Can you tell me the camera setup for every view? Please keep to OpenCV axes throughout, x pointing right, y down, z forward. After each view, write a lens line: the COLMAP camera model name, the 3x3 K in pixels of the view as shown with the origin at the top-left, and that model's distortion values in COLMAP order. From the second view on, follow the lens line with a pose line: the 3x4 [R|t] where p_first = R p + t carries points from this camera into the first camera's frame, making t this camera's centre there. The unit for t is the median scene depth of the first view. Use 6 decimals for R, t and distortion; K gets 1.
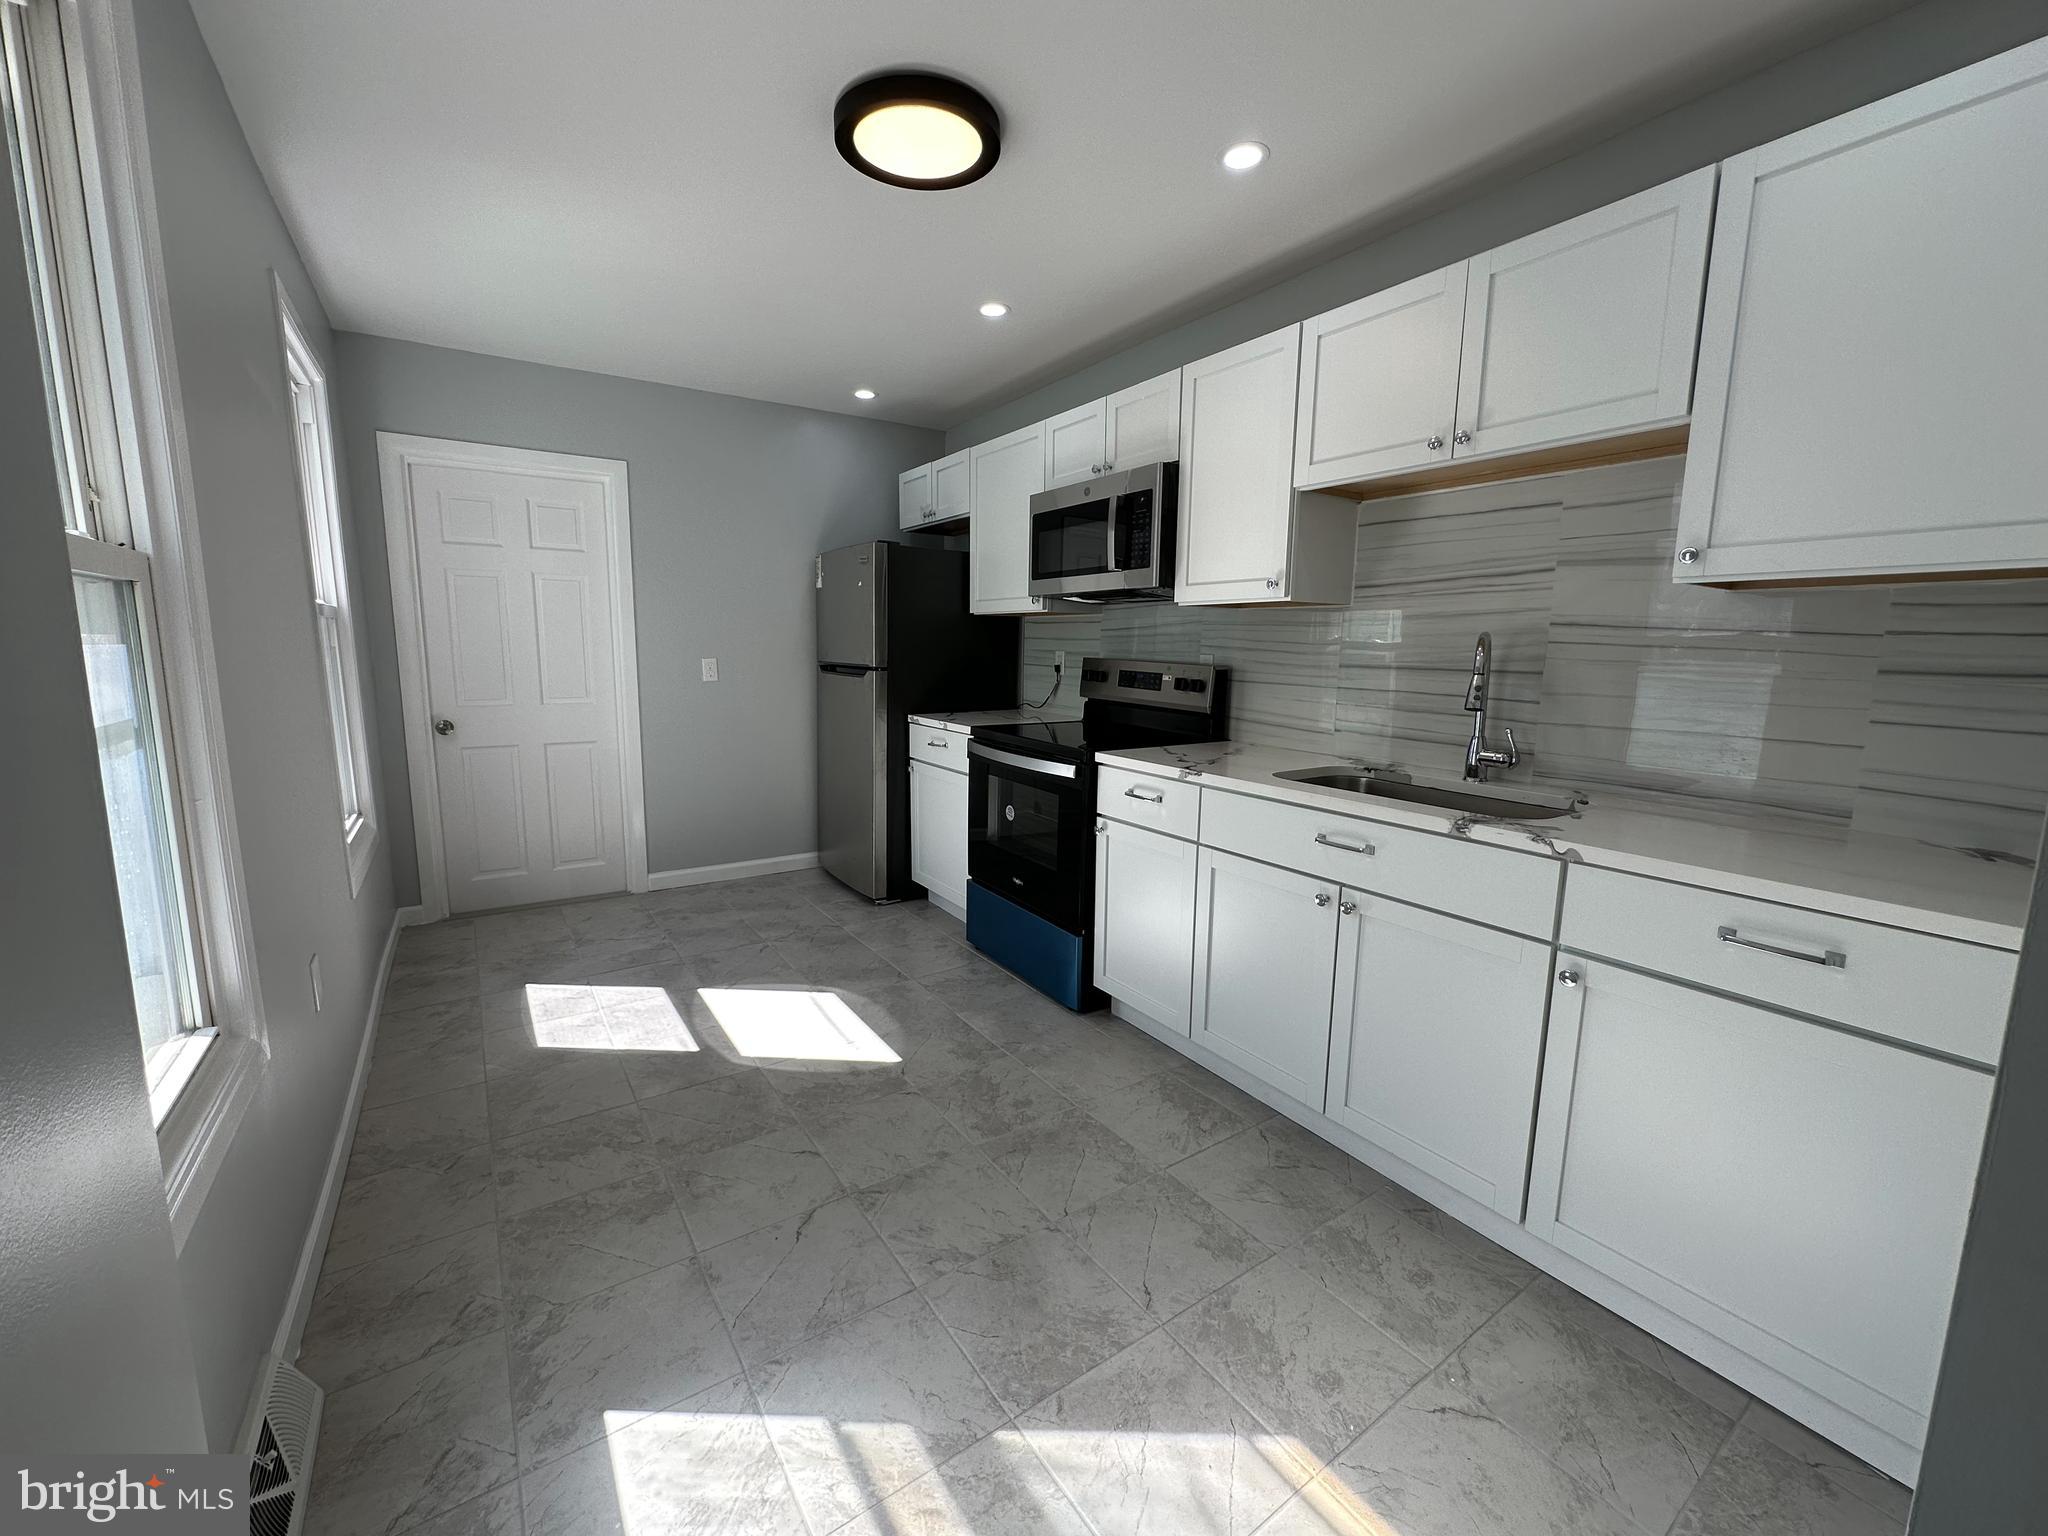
lens RADIAL K [[821.1, 0, 1025.1], [0, 821.1, 773.1], [0, 0, 1]] dist [-0.003331, 0.000734]
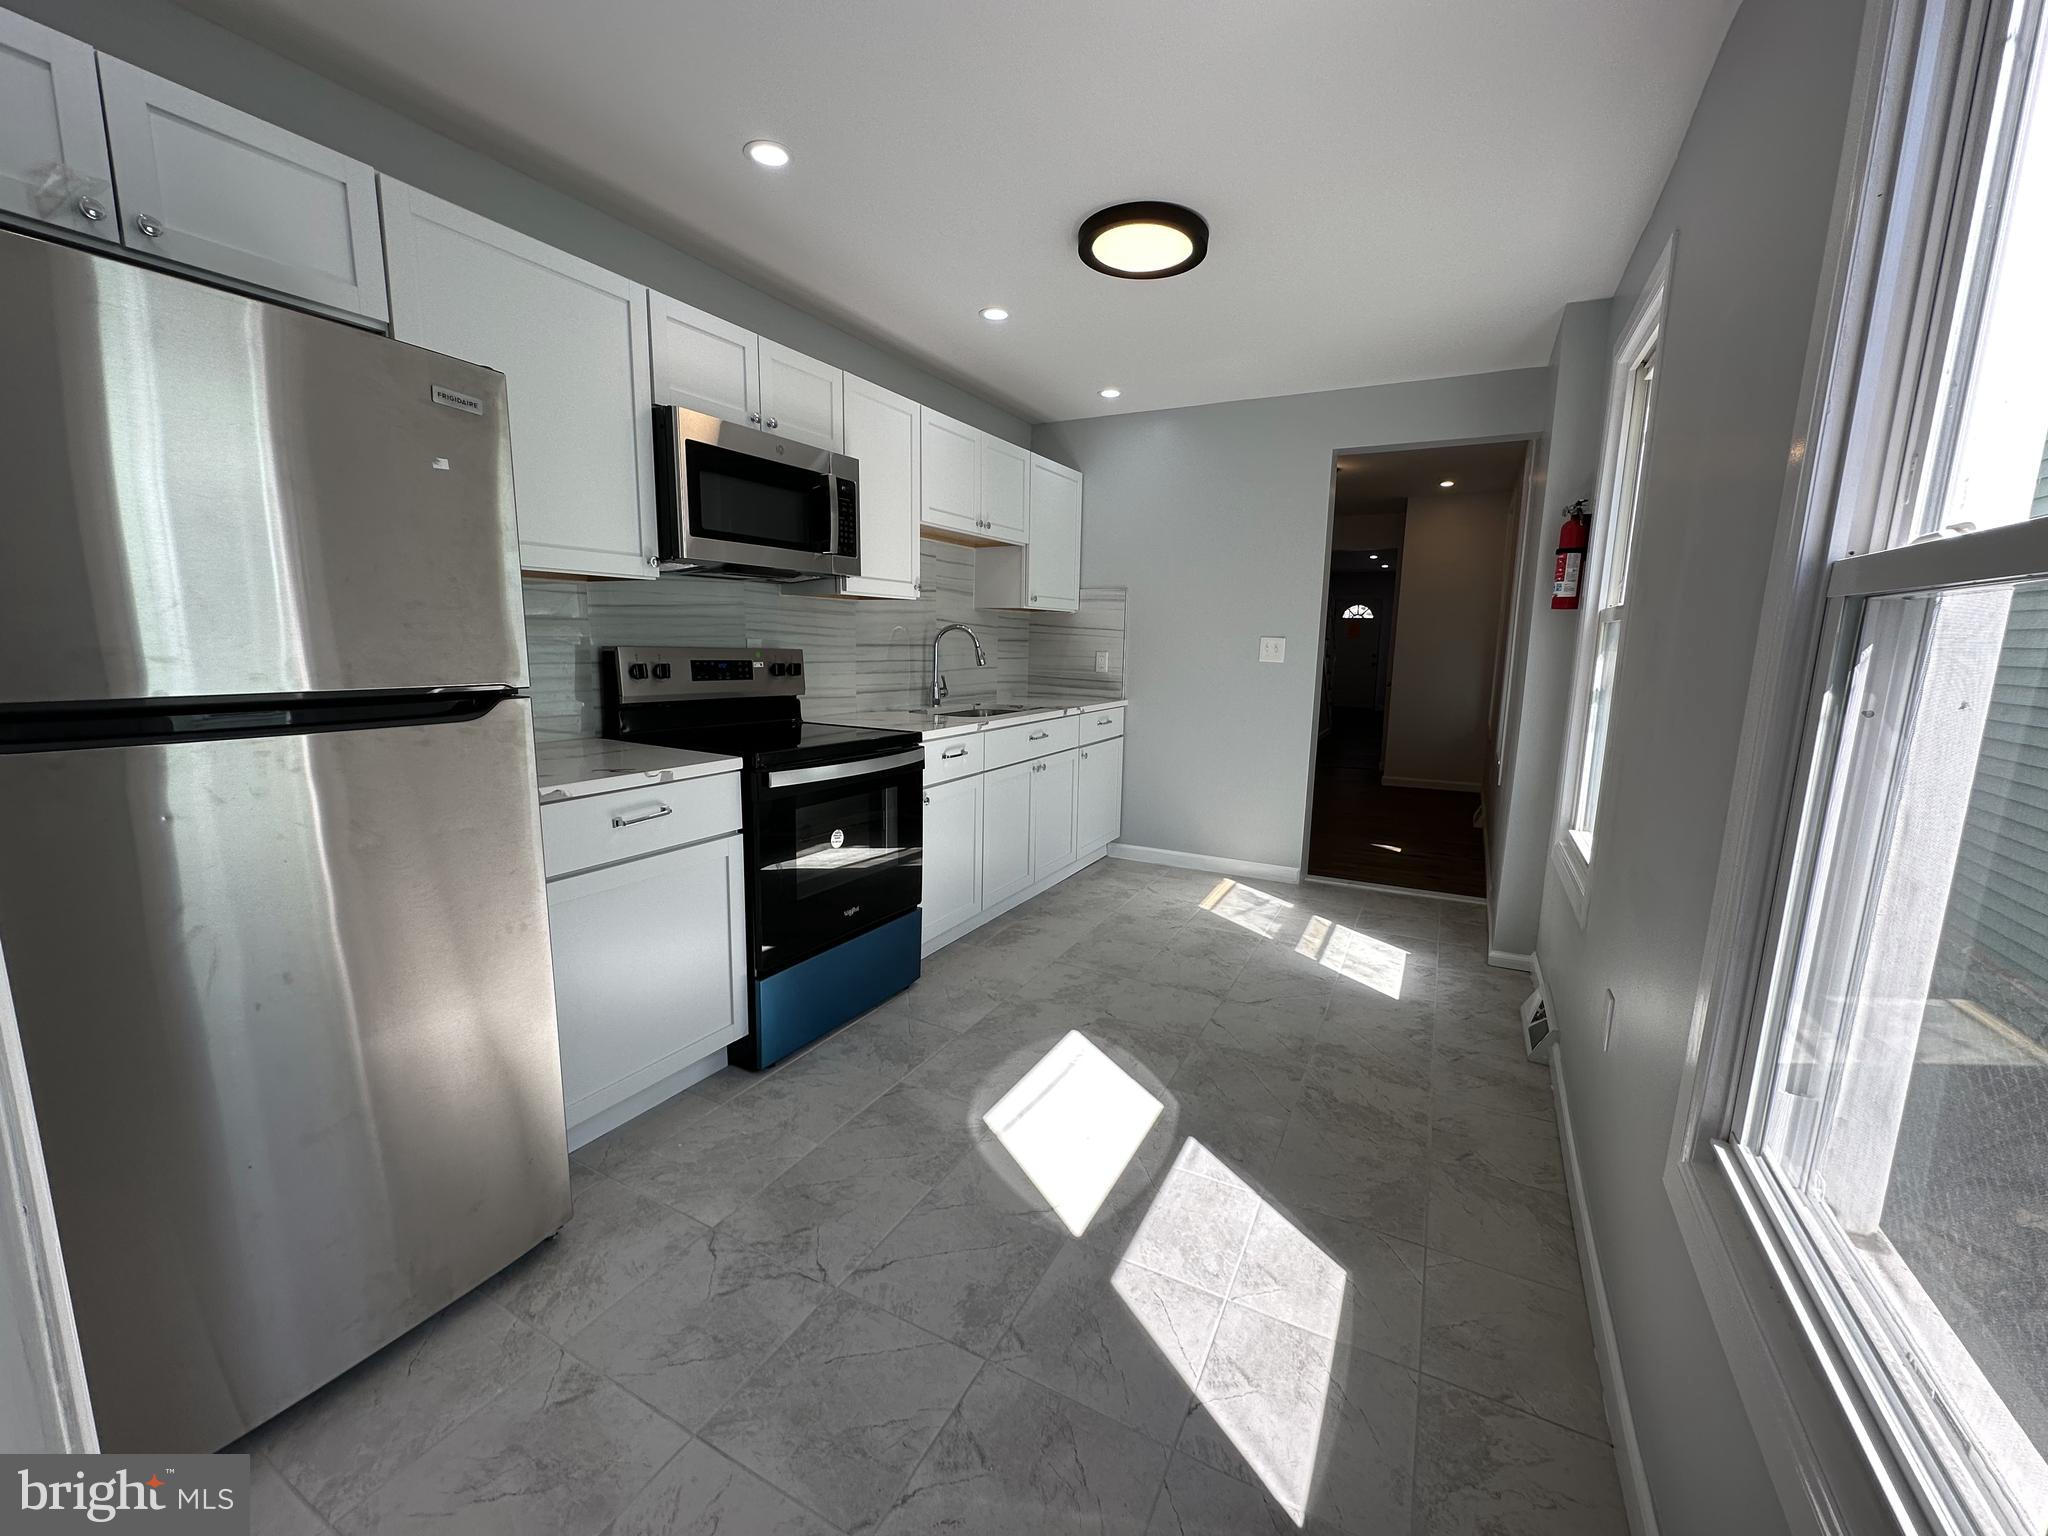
lens RADIAL K [[821.1, 0, 1025.3], [0, 821.1, 765.1], [0, 0, 1]] dist [-0.003331, 0.000734]
pose [[-0.470419, -0.161136, 0.867607, -1.033190], [0.110921, 0.964591, 0.239290, -0.253449], [-0.875444, 0.208803, -0.435888, 1.509753]]
